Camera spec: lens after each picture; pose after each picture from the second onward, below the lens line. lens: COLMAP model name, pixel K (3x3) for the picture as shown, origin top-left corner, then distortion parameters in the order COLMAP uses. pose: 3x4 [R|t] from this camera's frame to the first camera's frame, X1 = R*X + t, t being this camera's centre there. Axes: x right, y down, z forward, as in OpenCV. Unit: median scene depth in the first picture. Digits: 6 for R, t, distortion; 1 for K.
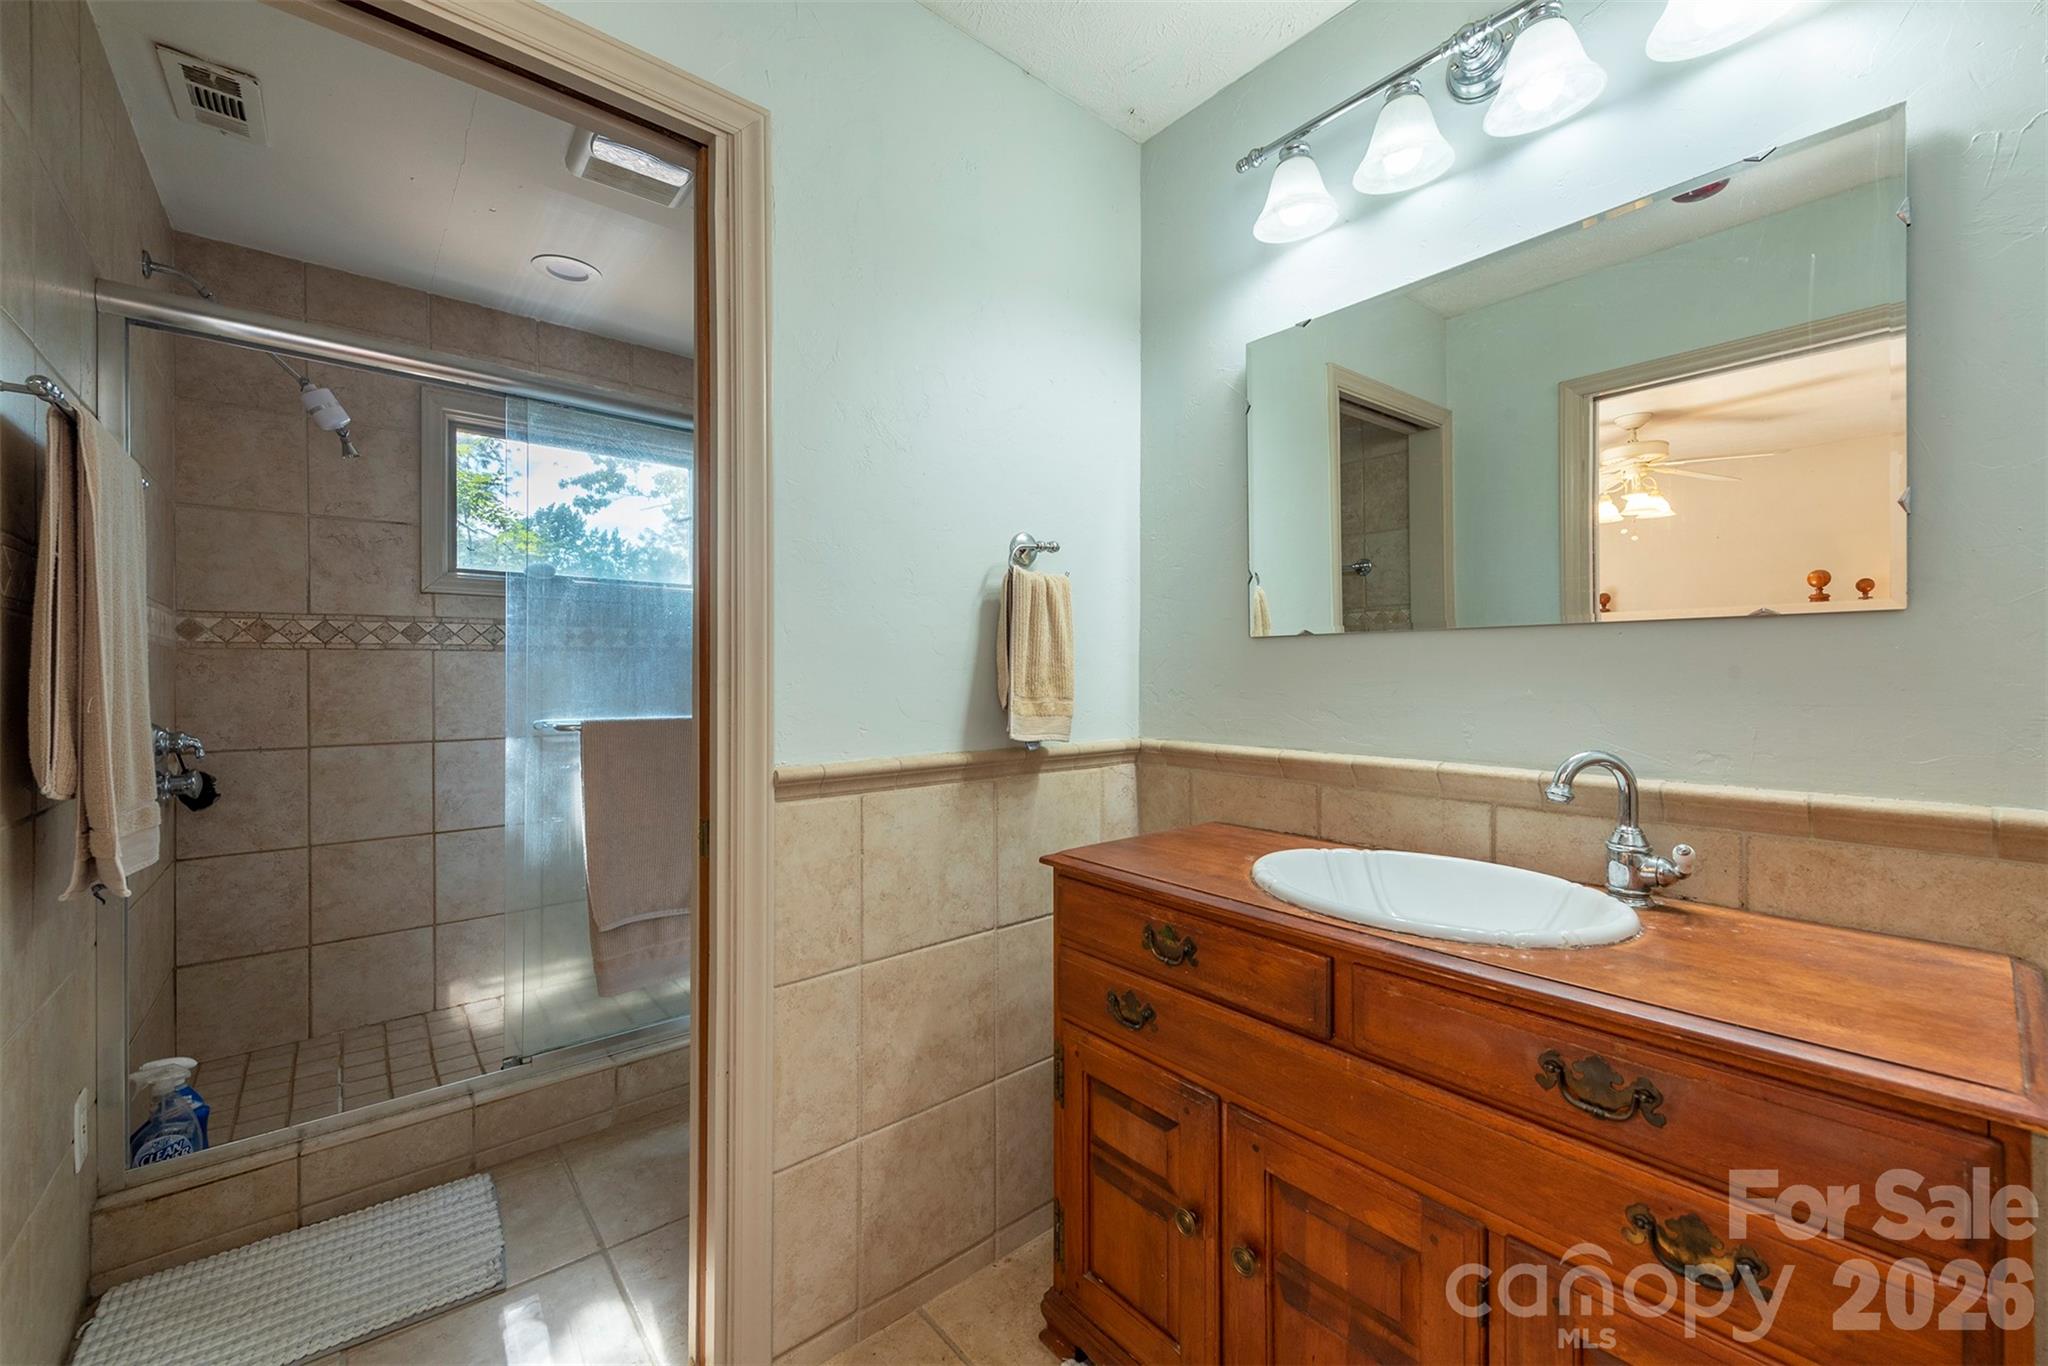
lens RADIAL K [[826.5, 0, 1022.3], [0, 826.5, 673.1], [0, 0, 1]] dist [0.009136, -0.000213]
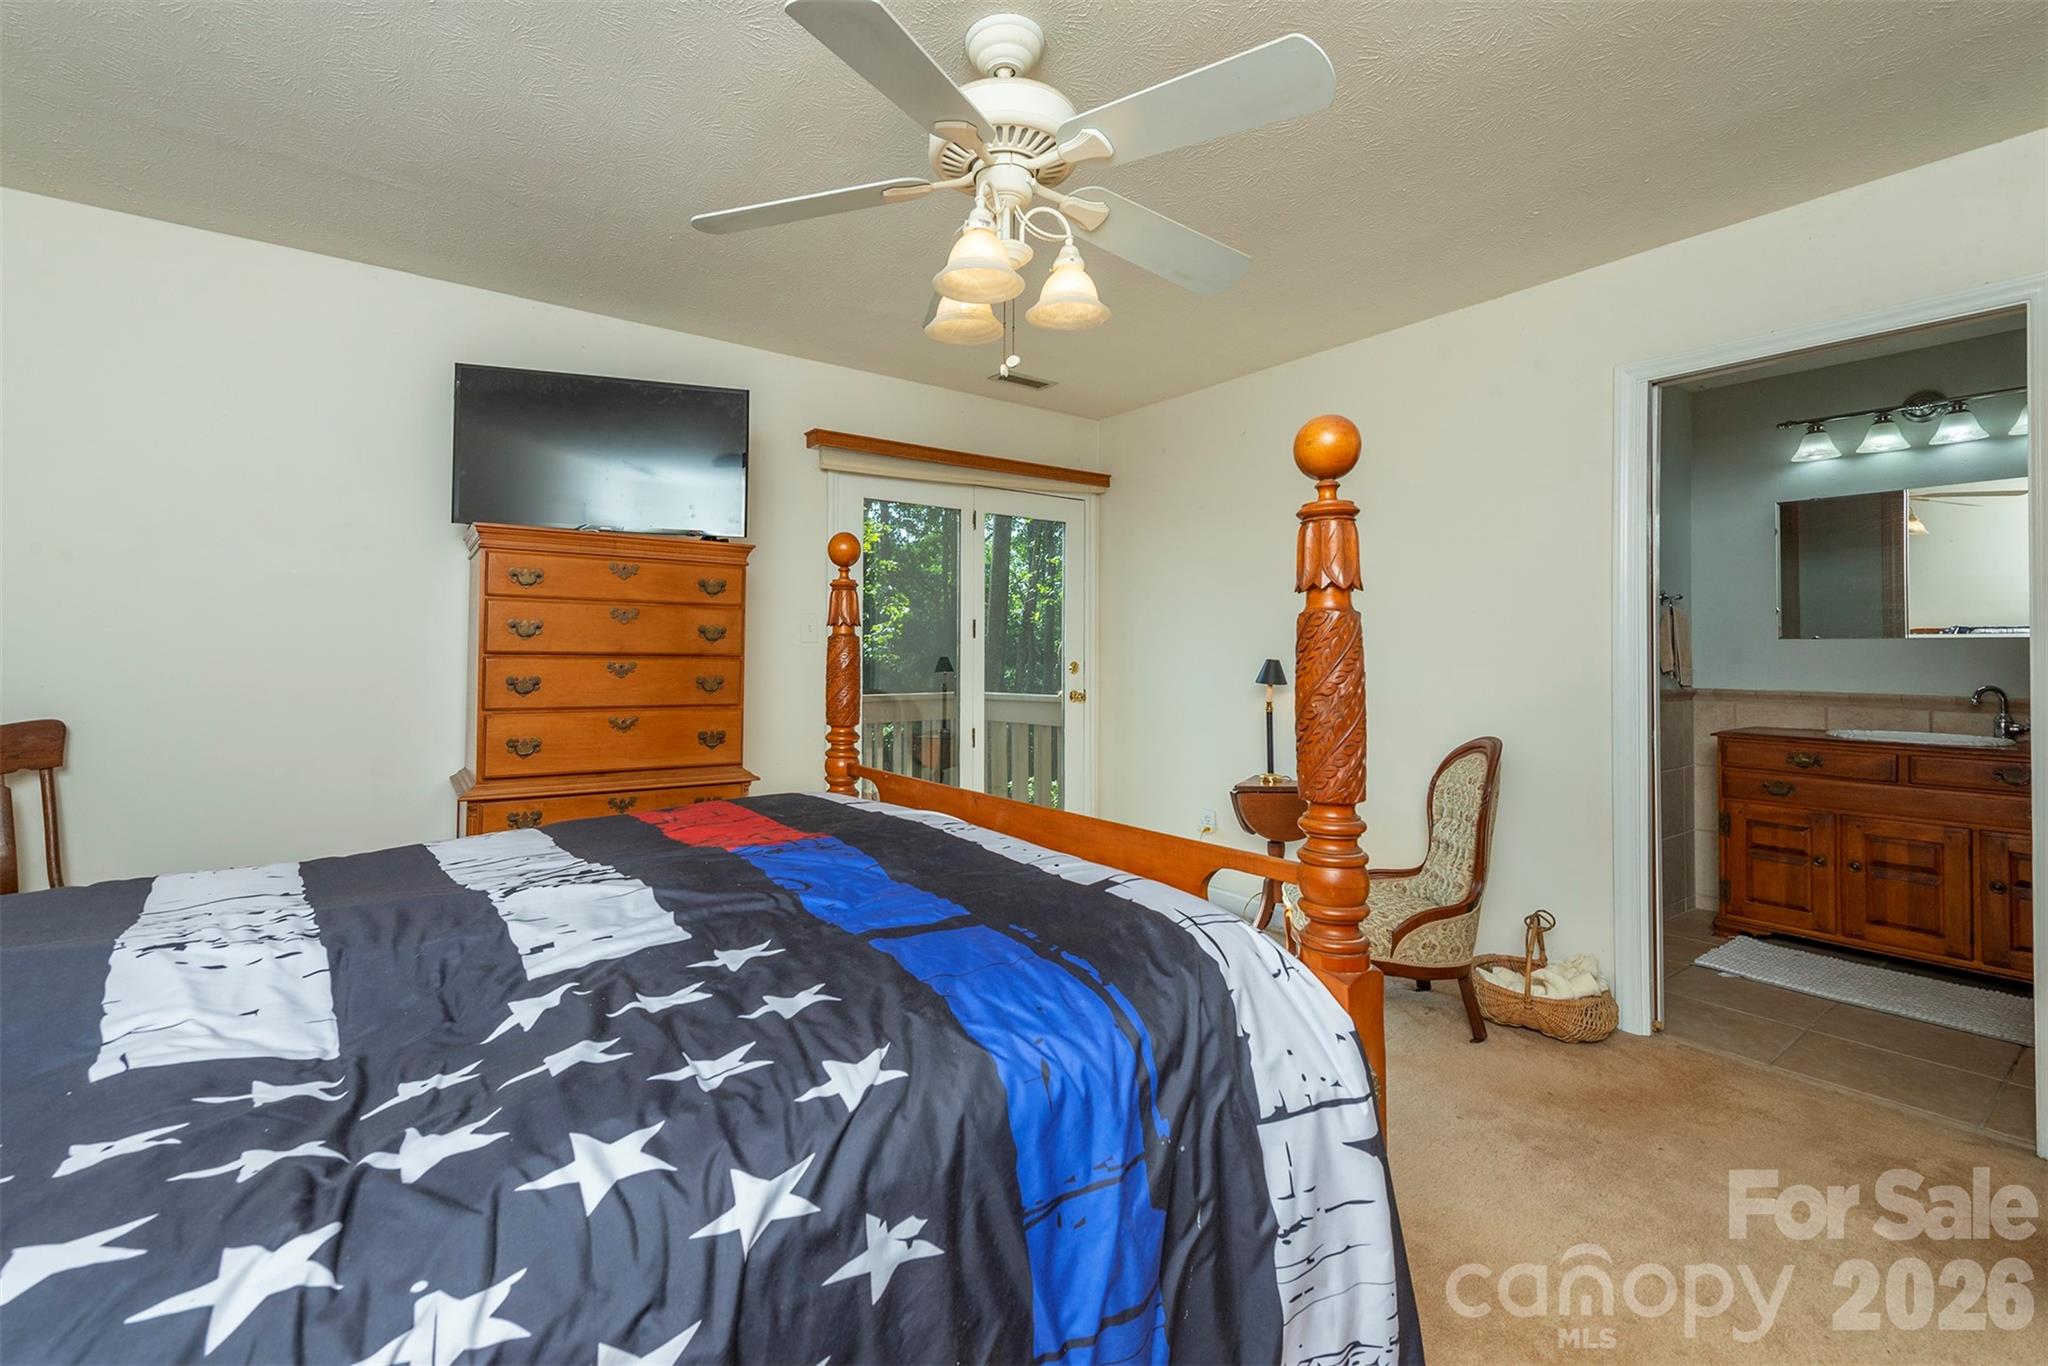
lens RADIAL K [[842.6, 0, 1041.9], [0, 842.6, 648.1], [0, 0, 1]] dist [0.007548, -0.001750]
pose [[0.999811, 0.003767, 0.019092, -2.093569], [-0.003511, 0.999904, -0.013397, 0.019732], [-0.019140, 0.013328, 0.999728, -1.491952]]
